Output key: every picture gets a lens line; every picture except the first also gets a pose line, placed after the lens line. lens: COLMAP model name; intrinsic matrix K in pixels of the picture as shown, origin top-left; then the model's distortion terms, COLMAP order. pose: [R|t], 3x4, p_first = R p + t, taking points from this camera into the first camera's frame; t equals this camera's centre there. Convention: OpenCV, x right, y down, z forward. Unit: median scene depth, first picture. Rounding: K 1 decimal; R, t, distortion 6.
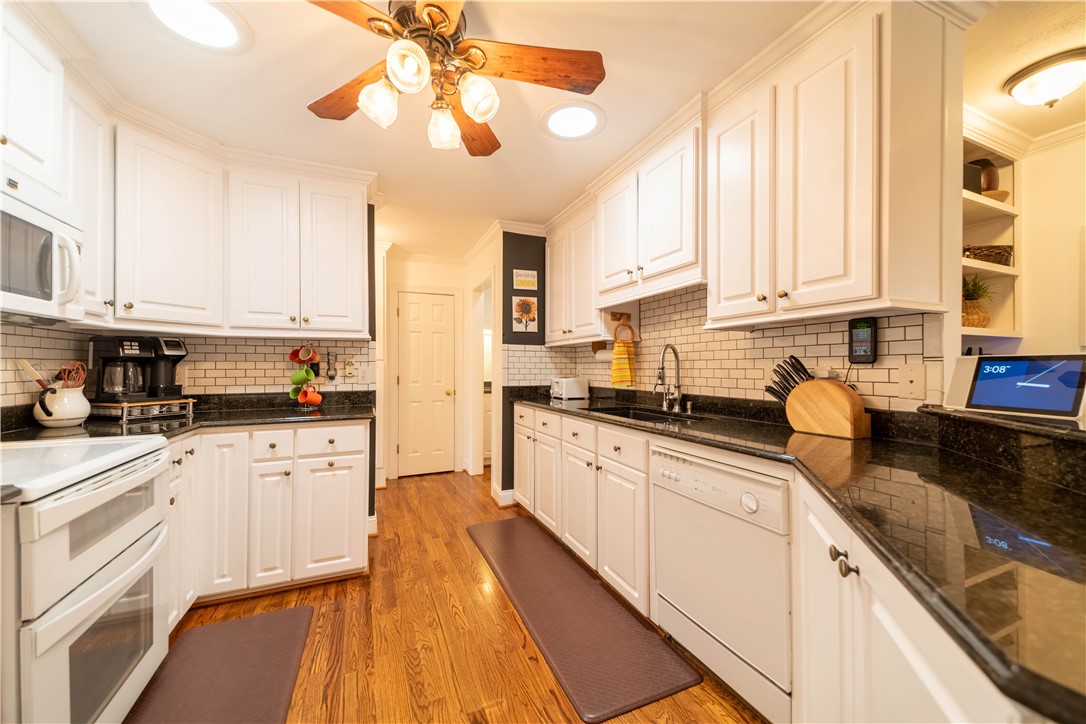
lens RADIAL K [[415.3, 0, 544.8], [0, 415.3, 364.8], [0, 0, 1]] dist [0.000662, -0.000119]
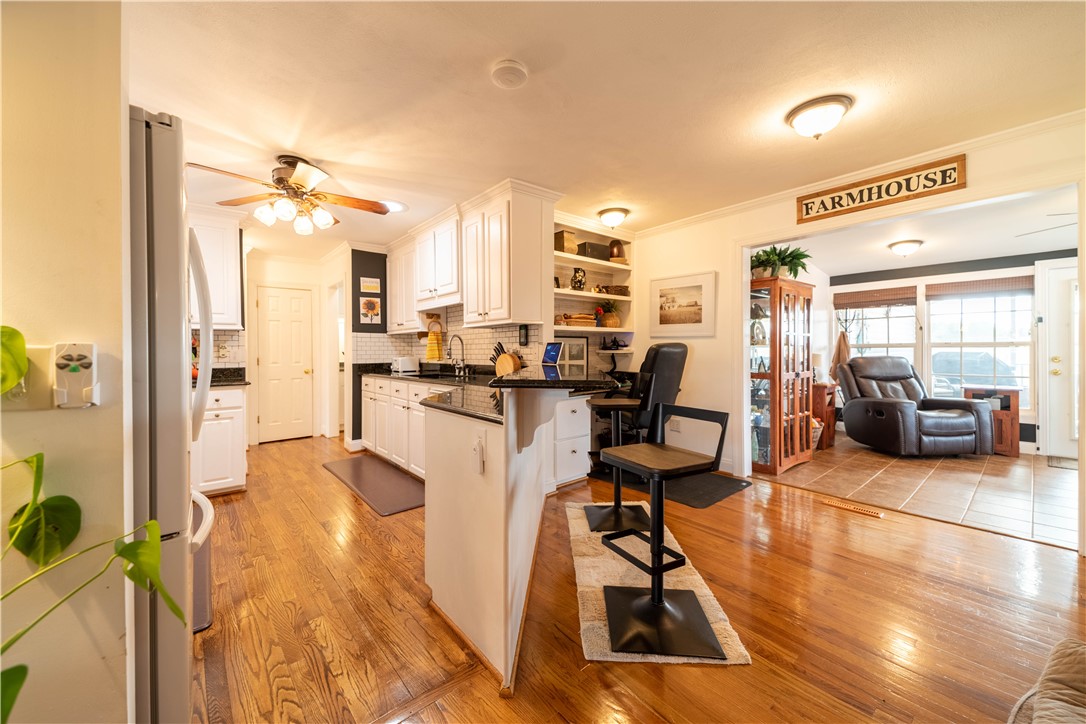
lens RADIAL K [[415.3, 0, 558.2], [0, 415.3, 350.3], [0, 0, 1]] dist [0.000662, -0.000119]
pose [[0.949927, -0.007796, 0.312375, 0.124277], [0.006328, 0.999964, 0.005712, 0.004773], [-0.312408, -0.003449, 0.949942, -0.542116]]
